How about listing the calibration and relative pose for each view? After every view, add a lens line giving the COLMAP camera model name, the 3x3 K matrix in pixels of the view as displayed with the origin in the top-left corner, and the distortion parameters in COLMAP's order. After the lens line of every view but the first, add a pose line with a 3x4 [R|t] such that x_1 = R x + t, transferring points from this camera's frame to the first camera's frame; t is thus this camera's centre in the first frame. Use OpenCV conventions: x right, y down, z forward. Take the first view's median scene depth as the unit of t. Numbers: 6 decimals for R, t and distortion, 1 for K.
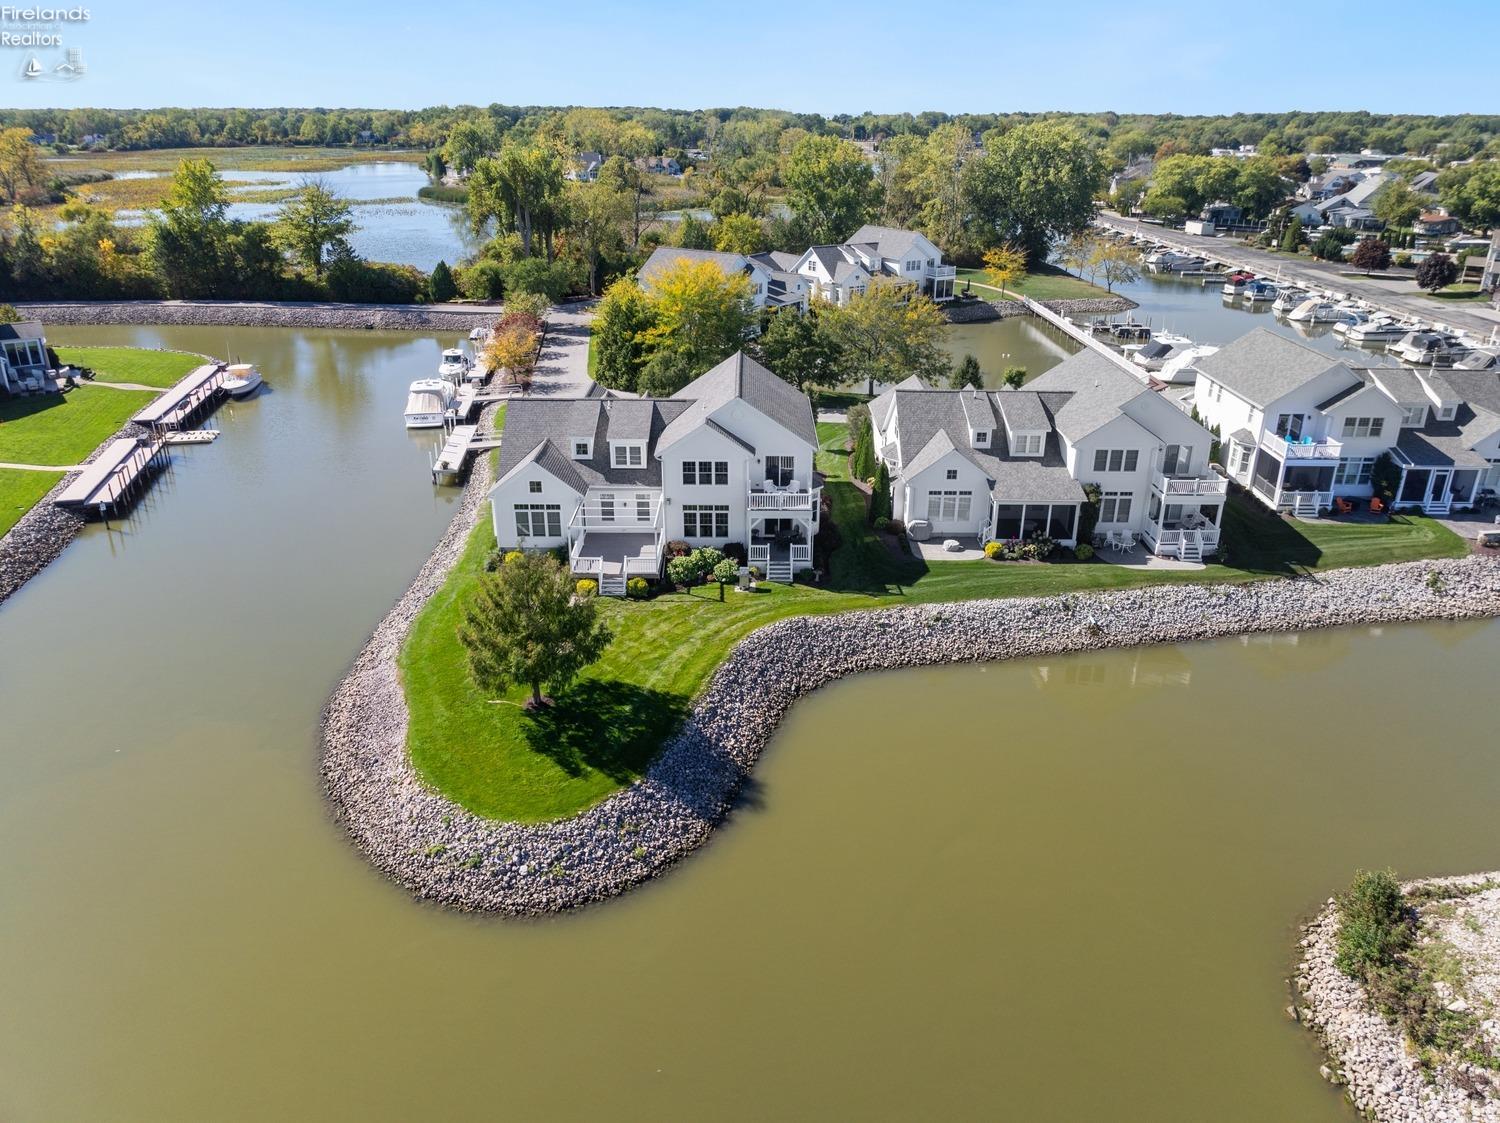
lens RADIAL K [[1052.4, 0, 750.0], [0, 1052.4, 561.5], [0, 0, 1]] dist [-0.038580, 0.002640]
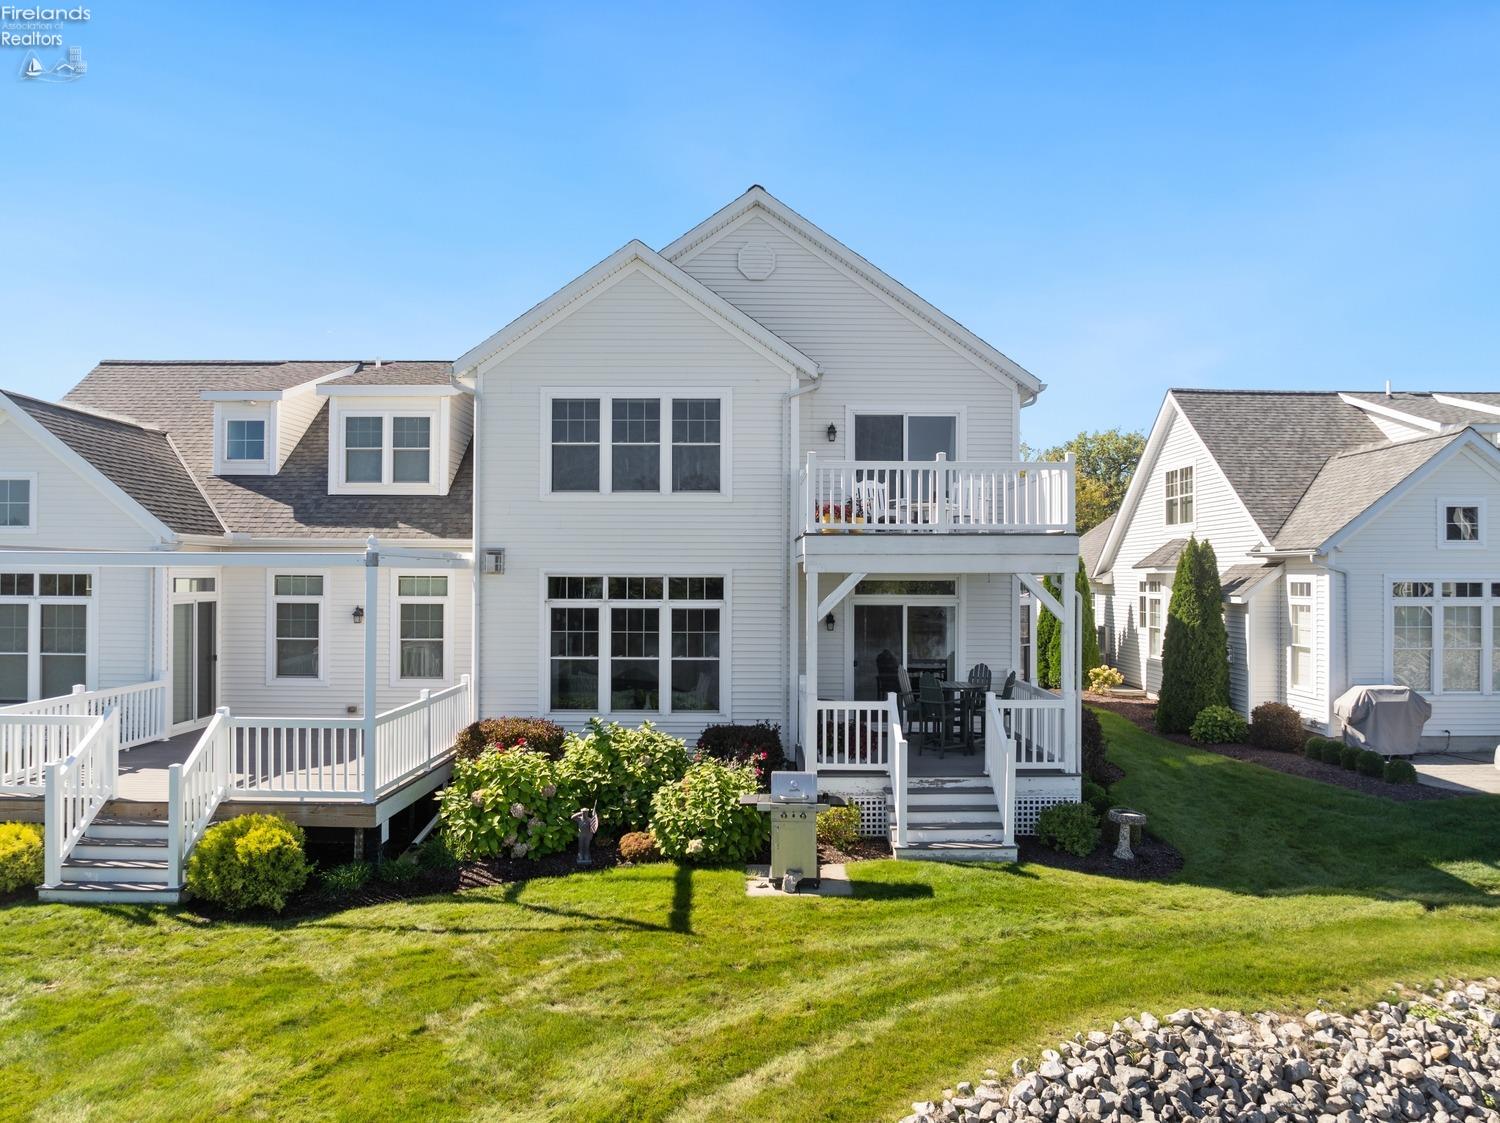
lens RADIAL K [[1052.4, 0, 750.0], [0, 1052.4, 561.5], [0, 0, 1]] dist [-0.038580, 0.002640]
pose [[0.999997, 0.002493, -0.000375, -0.013192], [-0.002433, 0.915711, -0.401830, 0.046834], [-0.000658, 0.401830, 0.915714, 0.741460]]
